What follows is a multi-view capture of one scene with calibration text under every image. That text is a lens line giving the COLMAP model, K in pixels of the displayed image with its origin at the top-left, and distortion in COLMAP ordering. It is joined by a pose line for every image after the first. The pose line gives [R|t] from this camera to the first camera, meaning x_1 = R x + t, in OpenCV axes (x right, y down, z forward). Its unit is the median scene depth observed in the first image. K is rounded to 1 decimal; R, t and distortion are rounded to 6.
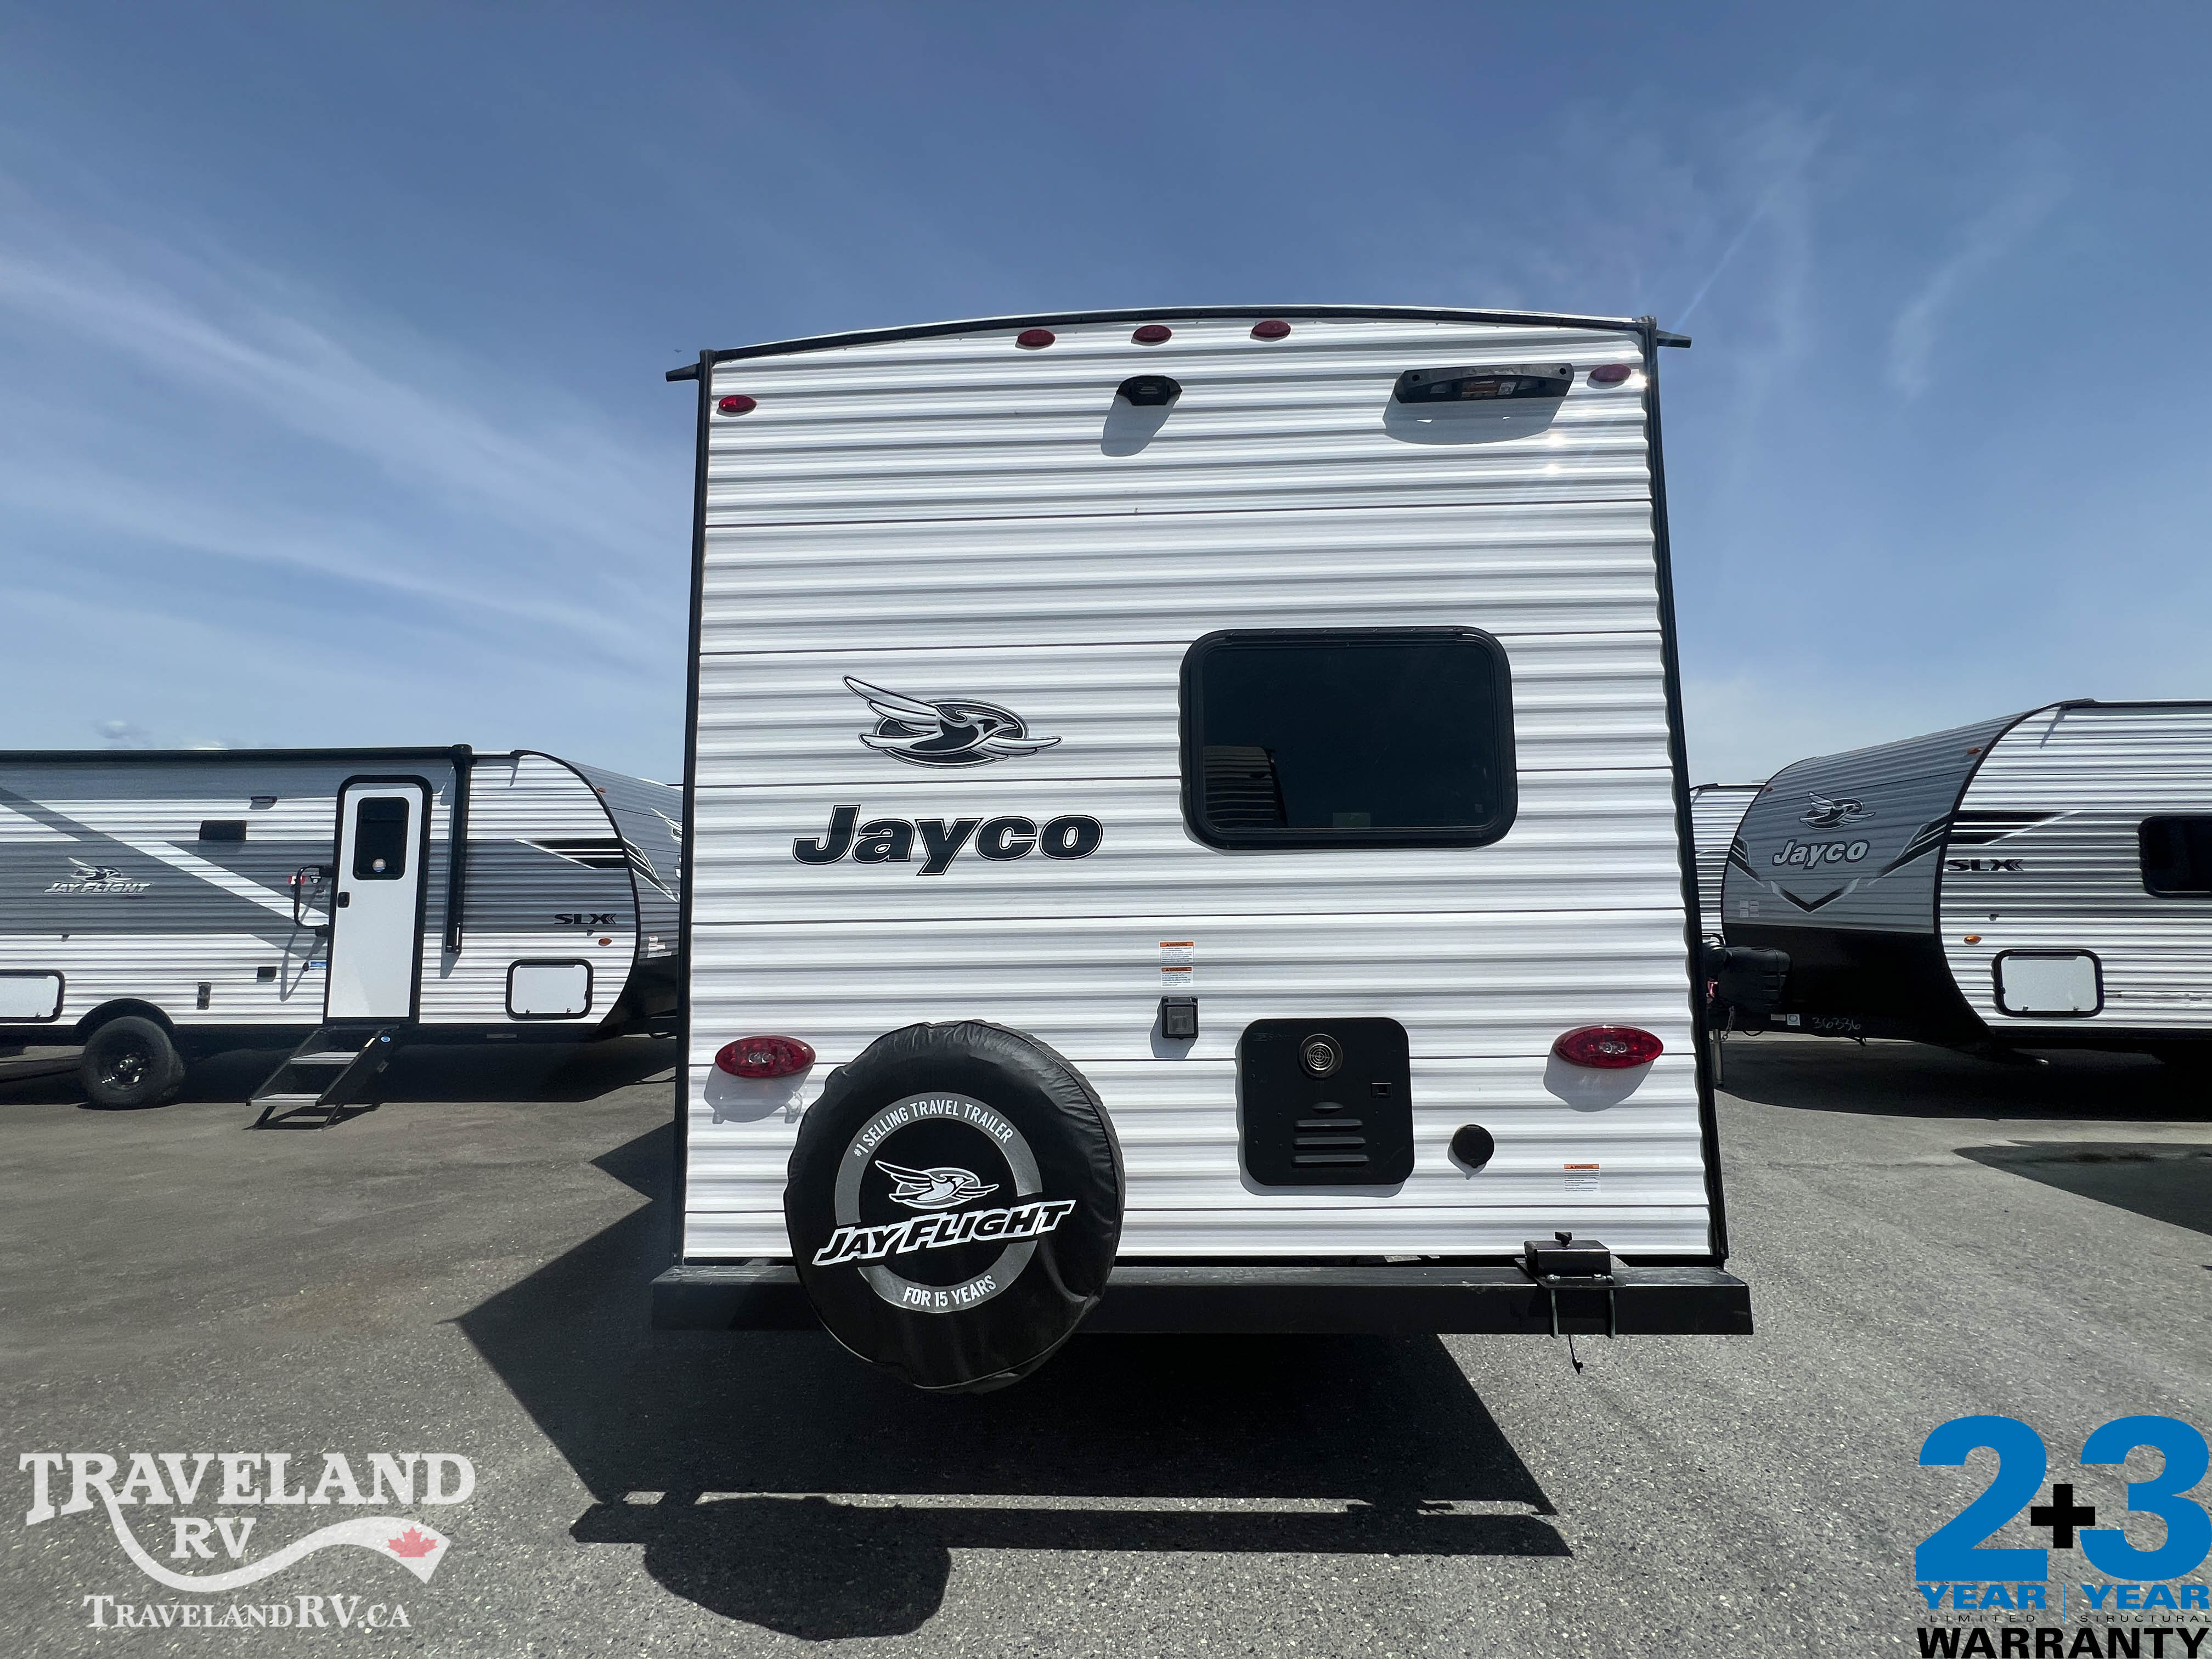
lens RADIAL K [[885.0, 0, 1124.0], [0, 885.0, 824.3], [0, 0, 1]] dist [-0.002697, 0.000579]
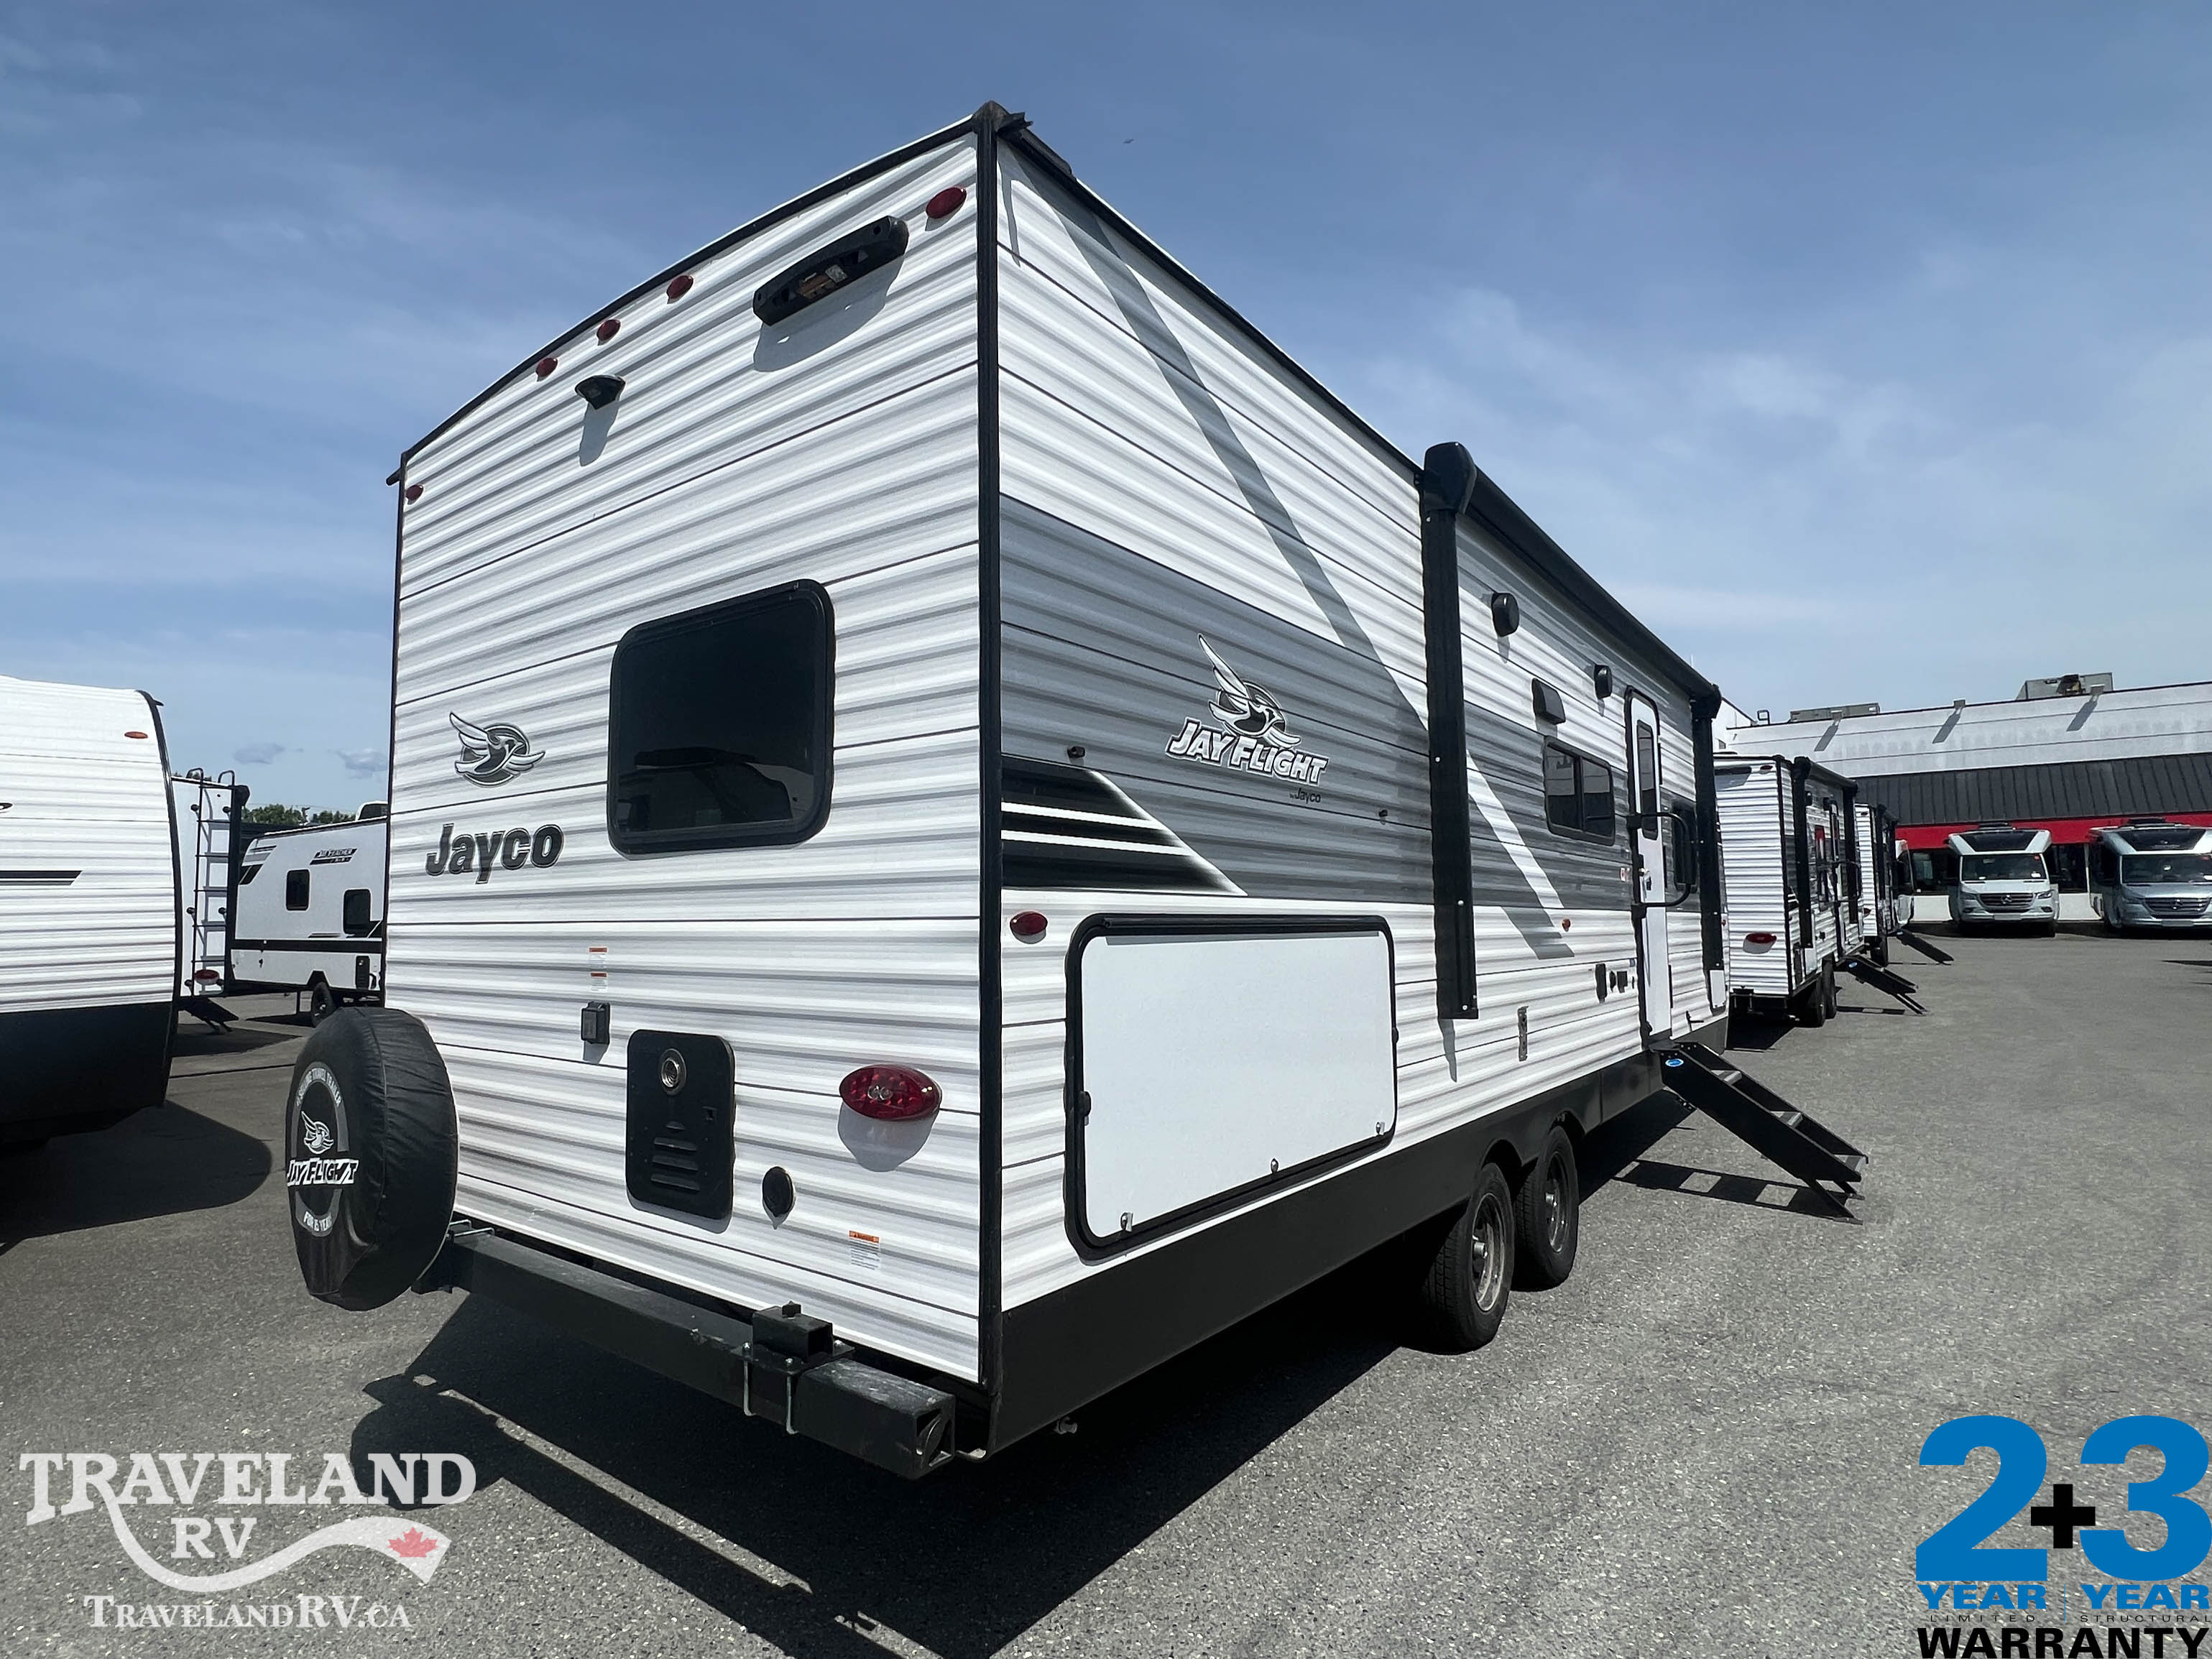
lens RADIAL K [[1162.5, 0, 998.5], [0, 1162.5, 826.0], [0, 0, 1]] dist [-0.001622, -0.001981]
pose [[0.788624, -0.041296, -0.613487, 1.209233], [0.056168, 0.998409, 0.004996, 0.013950], [0.612305, -0.038398, 0.789689, 0.239157]]
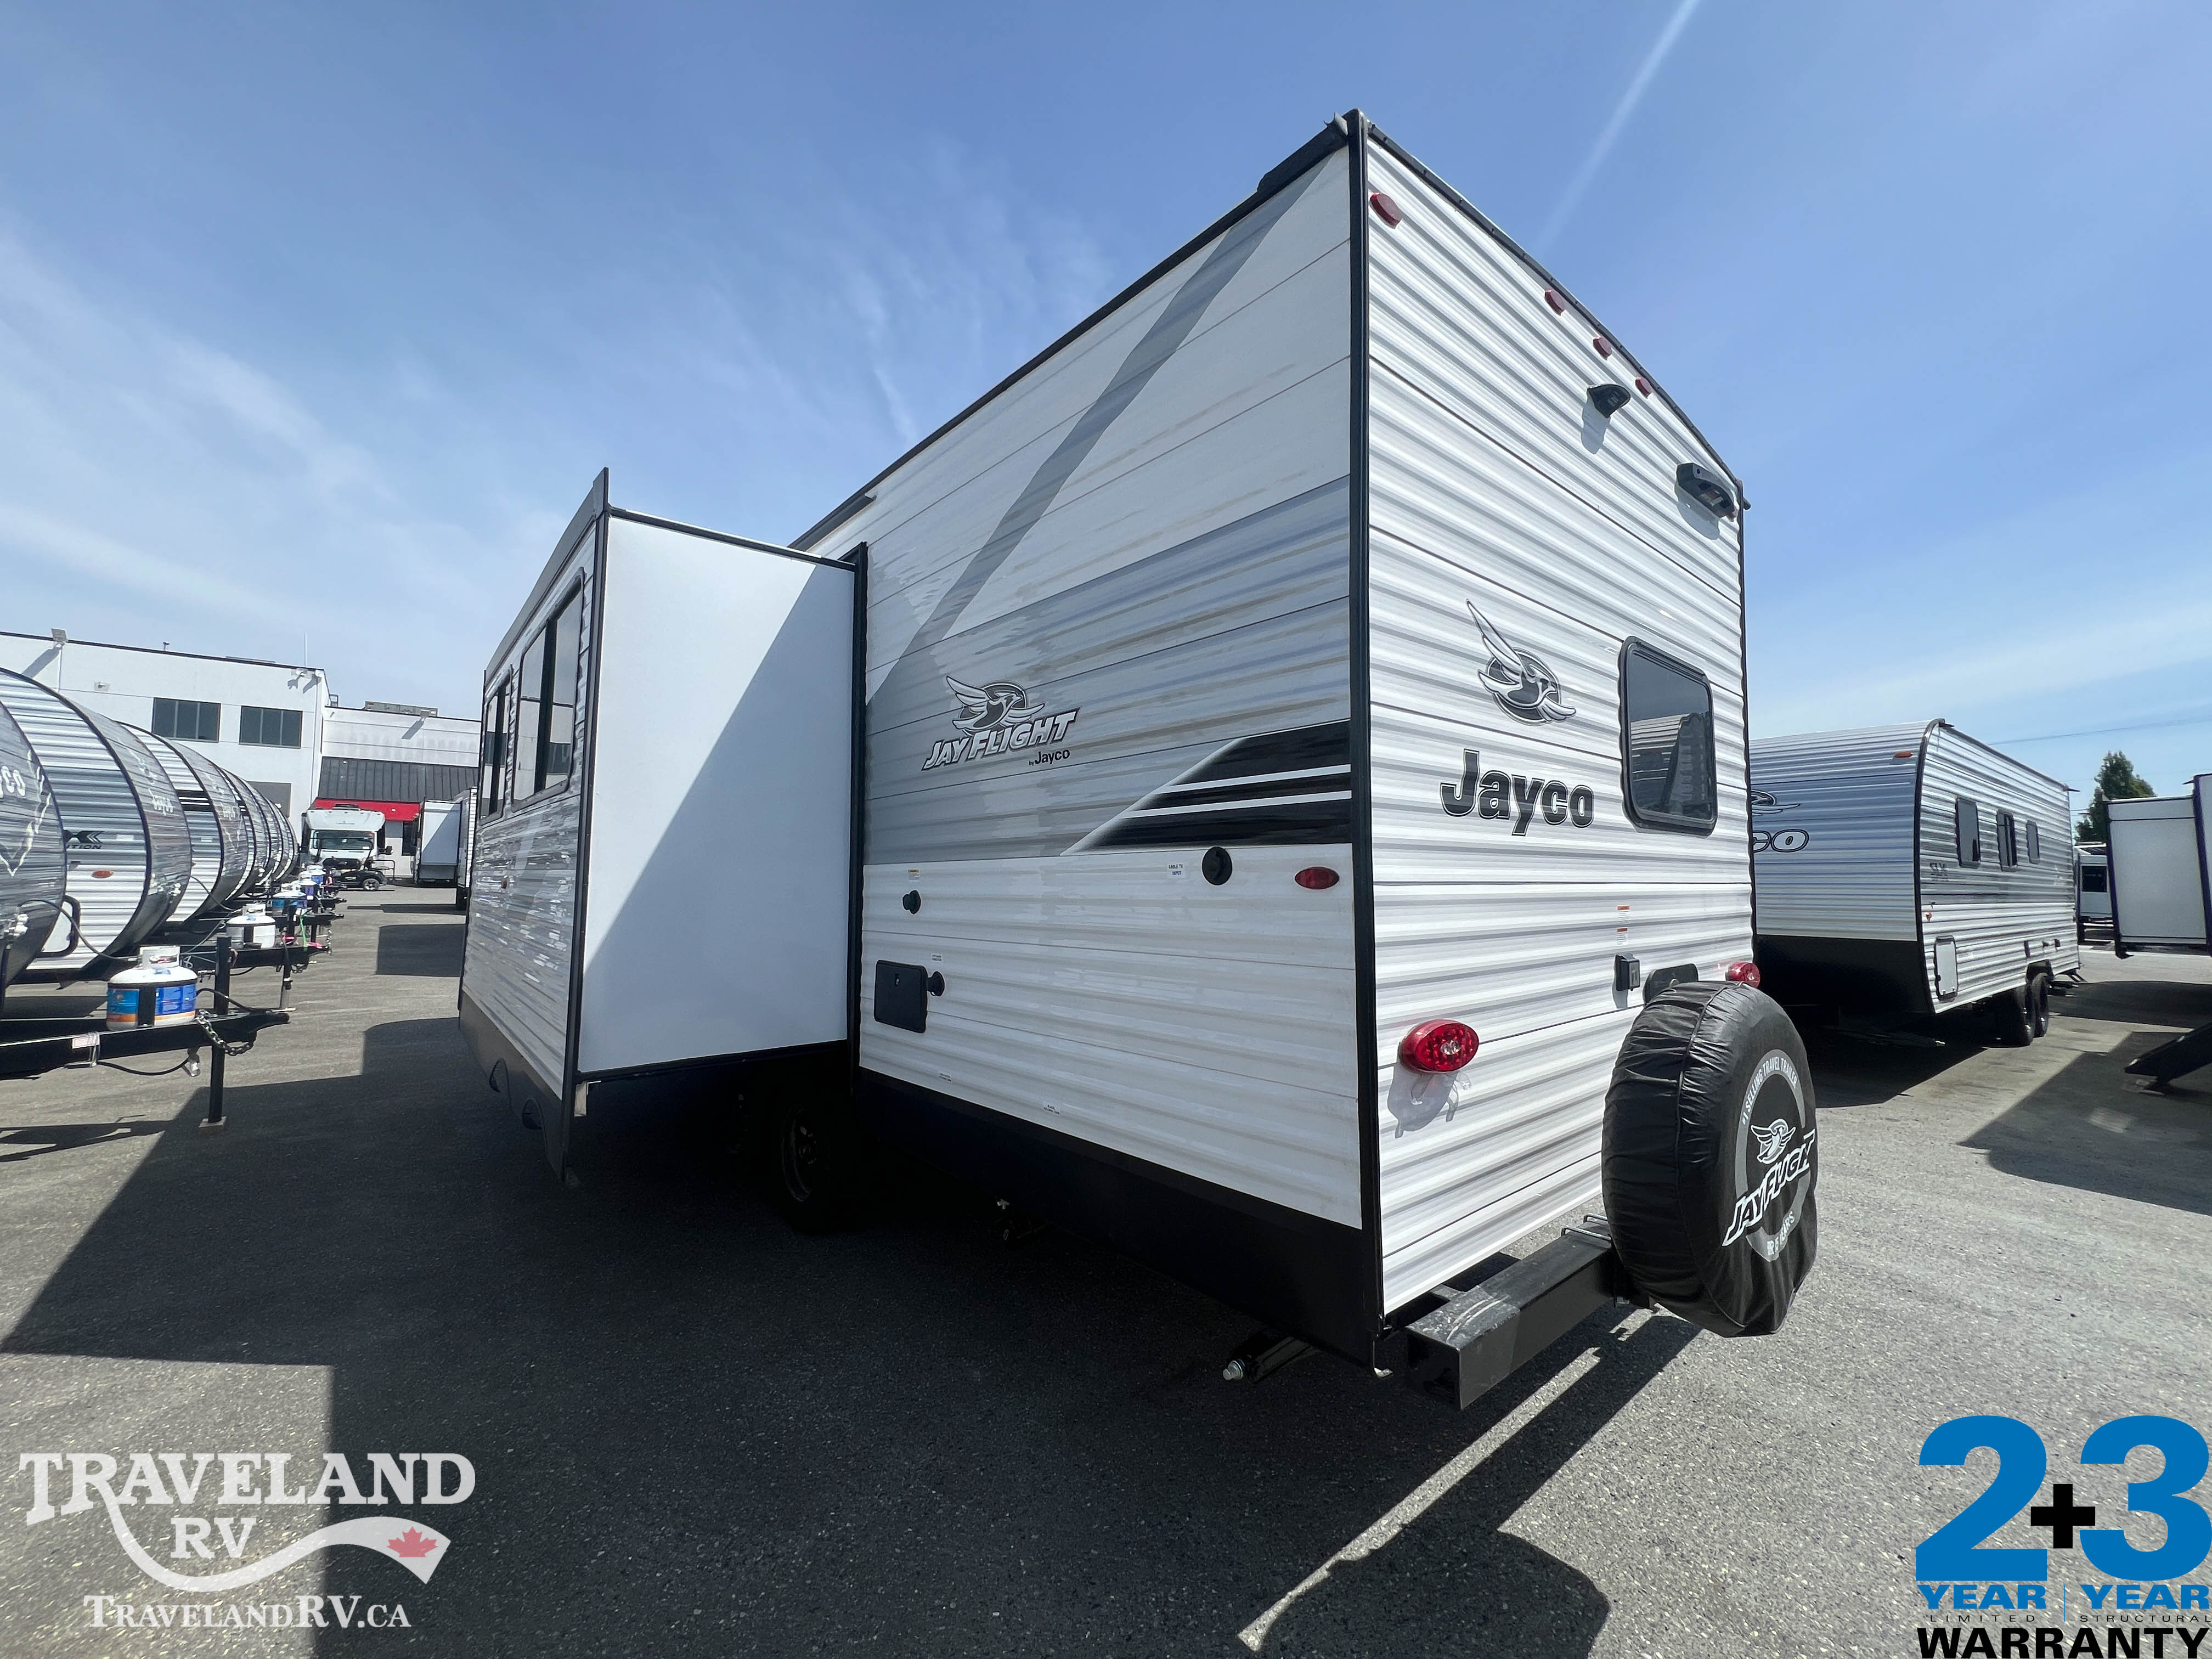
lens RADIAL K [[885.0, 0, 1102.6], [0, 885.0, 830.7], [0, 0, 1]] dist [-0.002697, 0.000579]
pose [[0.743270, 0.055058, 0.666722, -1.171784], [-0.084561, 0.996346, 0.011991, 0.078262], [-0.663626, -0.065291, 0.745210, 0.595174]]
